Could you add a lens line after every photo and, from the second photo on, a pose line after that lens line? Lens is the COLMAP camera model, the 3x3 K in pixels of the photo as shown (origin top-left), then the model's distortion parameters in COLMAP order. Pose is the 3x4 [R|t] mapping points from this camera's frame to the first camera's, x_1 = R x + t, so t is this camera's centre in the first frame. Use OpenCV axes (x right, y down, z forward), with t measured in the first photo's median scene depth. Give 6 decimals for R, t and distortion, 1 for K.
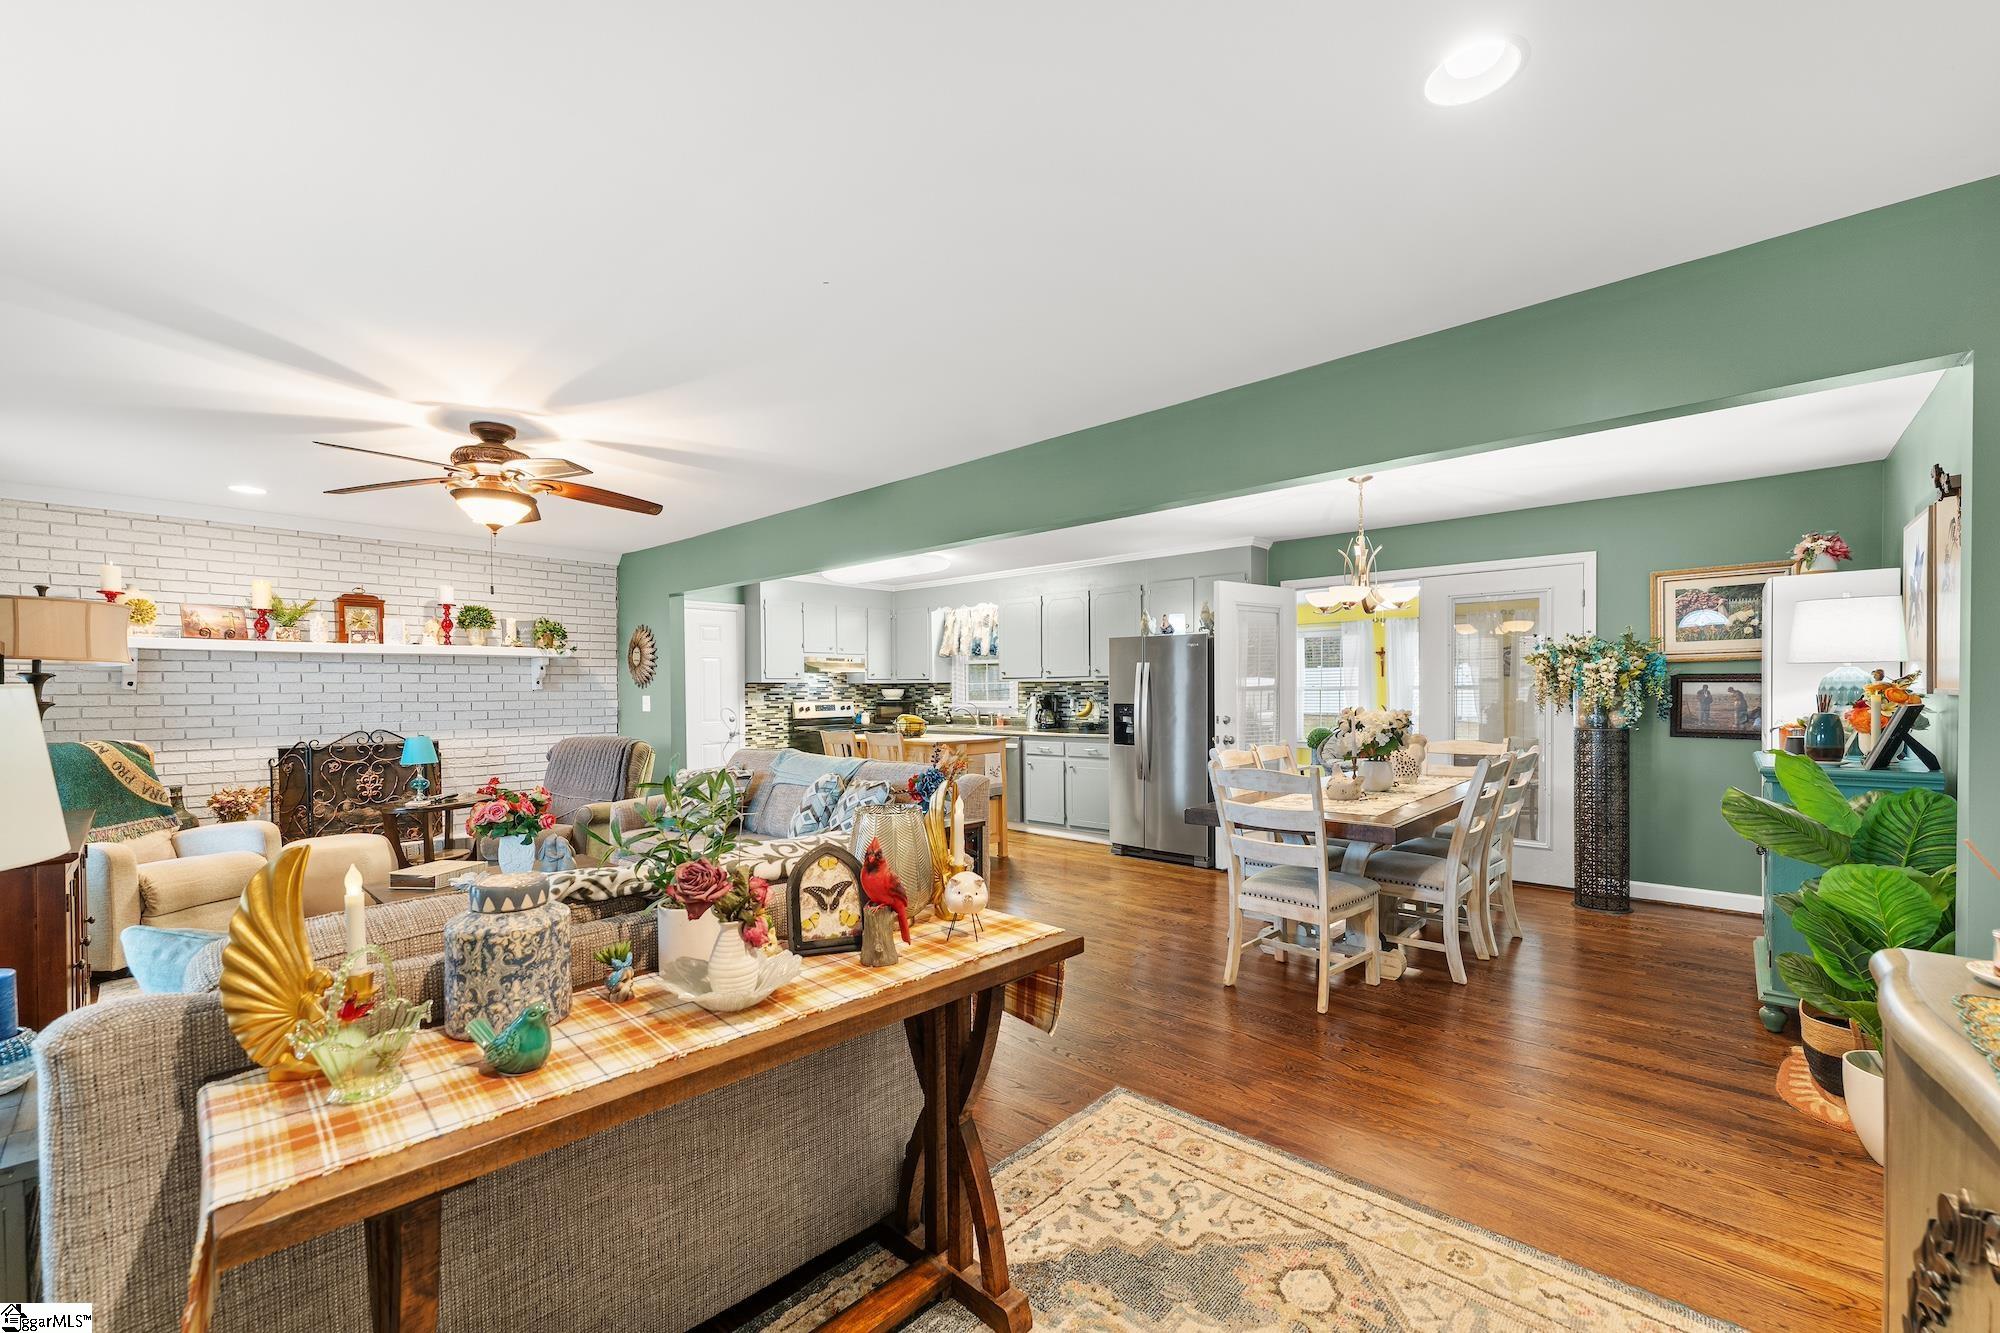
lens RADIAL K [[805.2, 0, 997.1], [0, 805.2, 694.0], [0, 0, 1]] dist [0.000008, -0.000002]
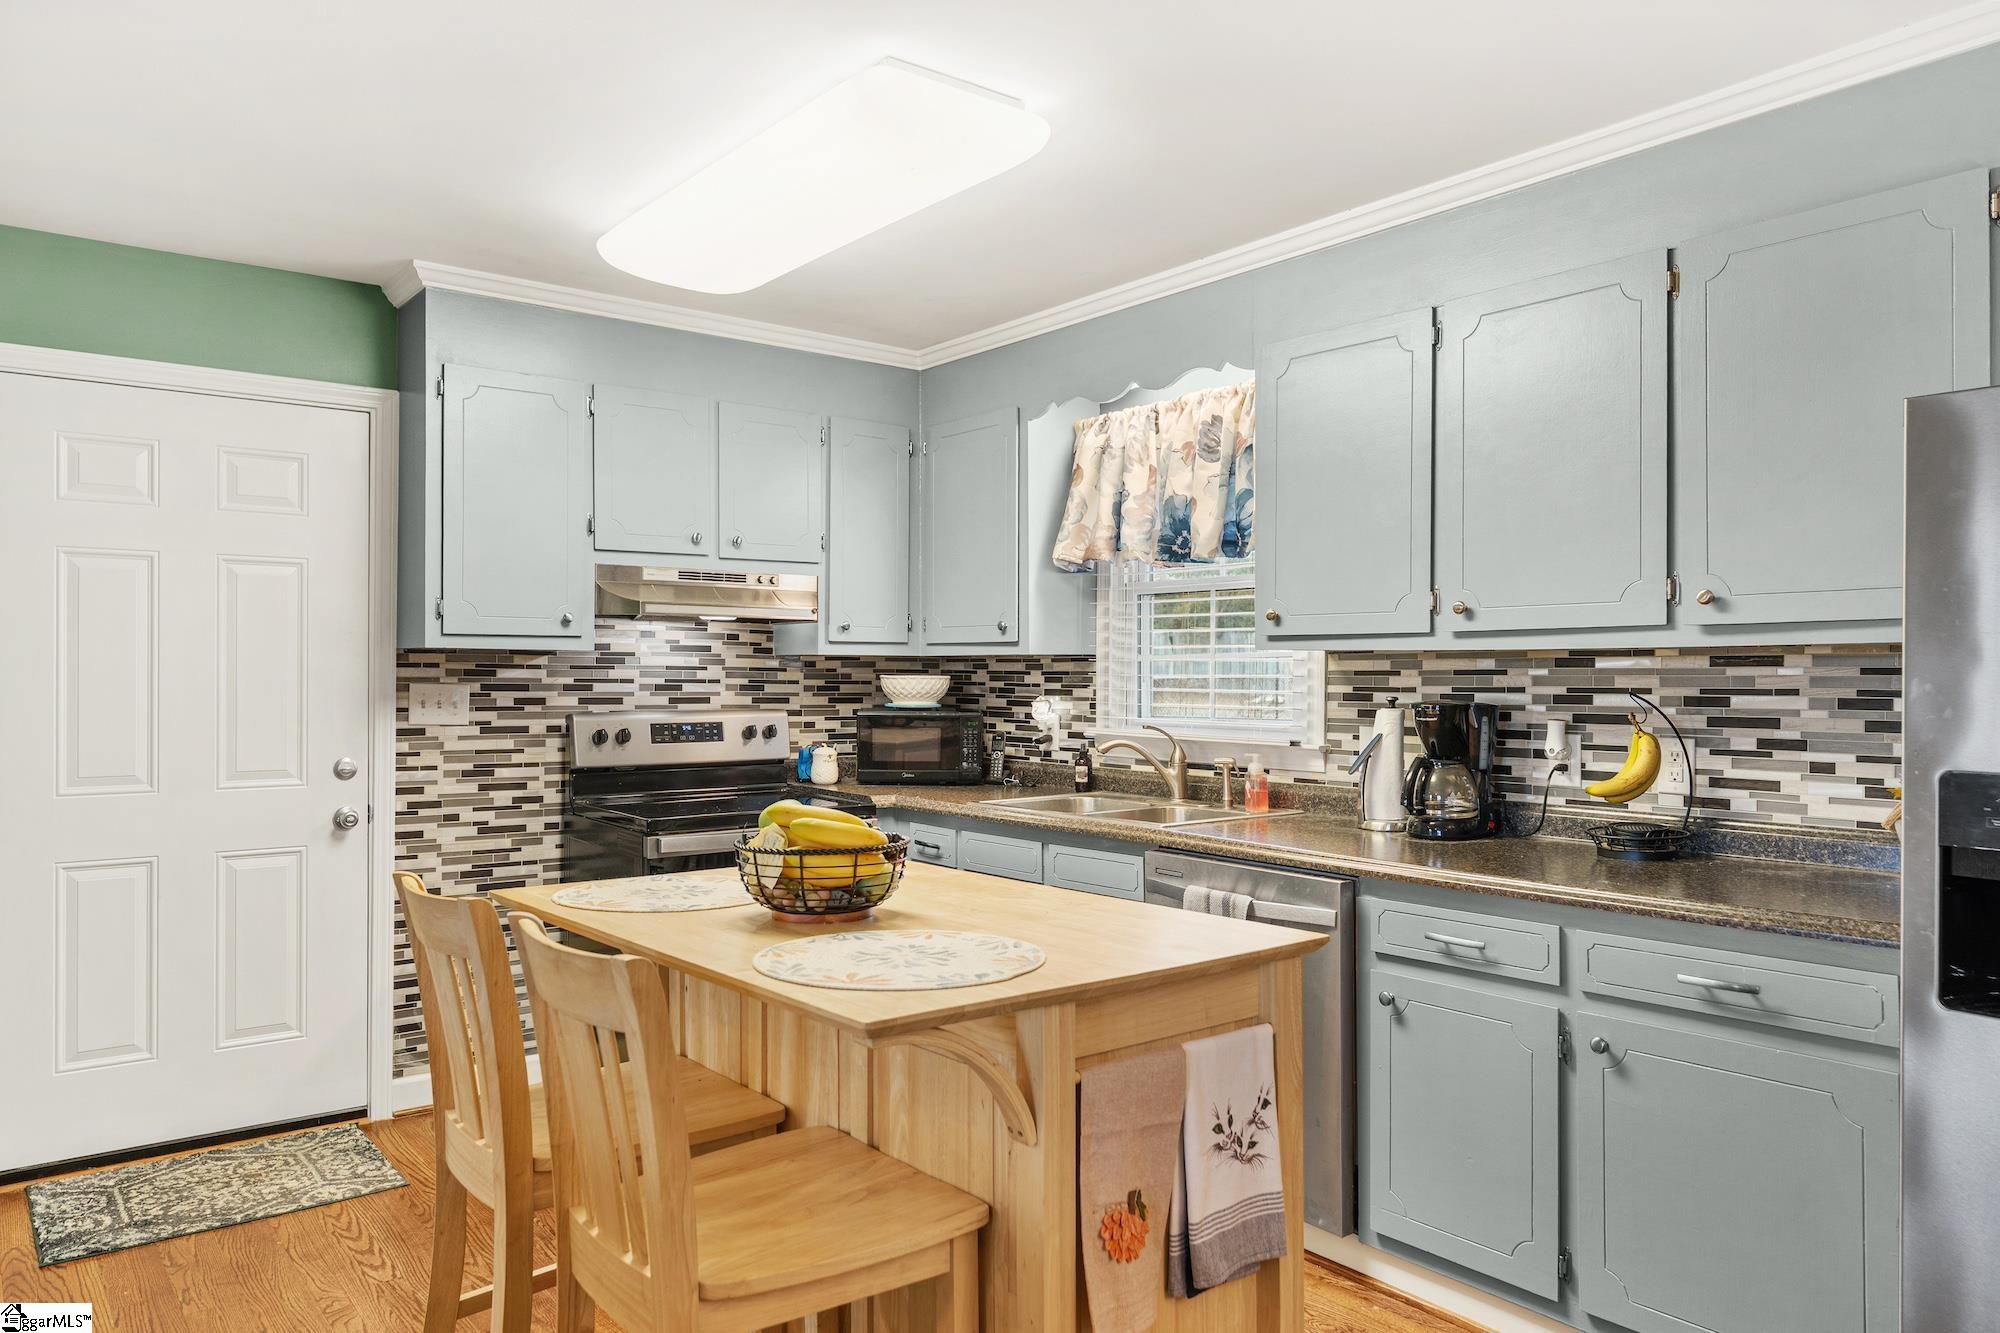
lens RADIAL K [[1370.6, 0, 1000.0], [0, 1370.6, 666.5], [0, 0, 1]] dist [-0.003714, -0.000775]
pose [[0.985332, 0.008369, -0.170441, -0.003496], [-0.010426, 0.999883, -0.011180, -0.003793], [0.170327, 0.012793, 0.985304, 0.514192]]
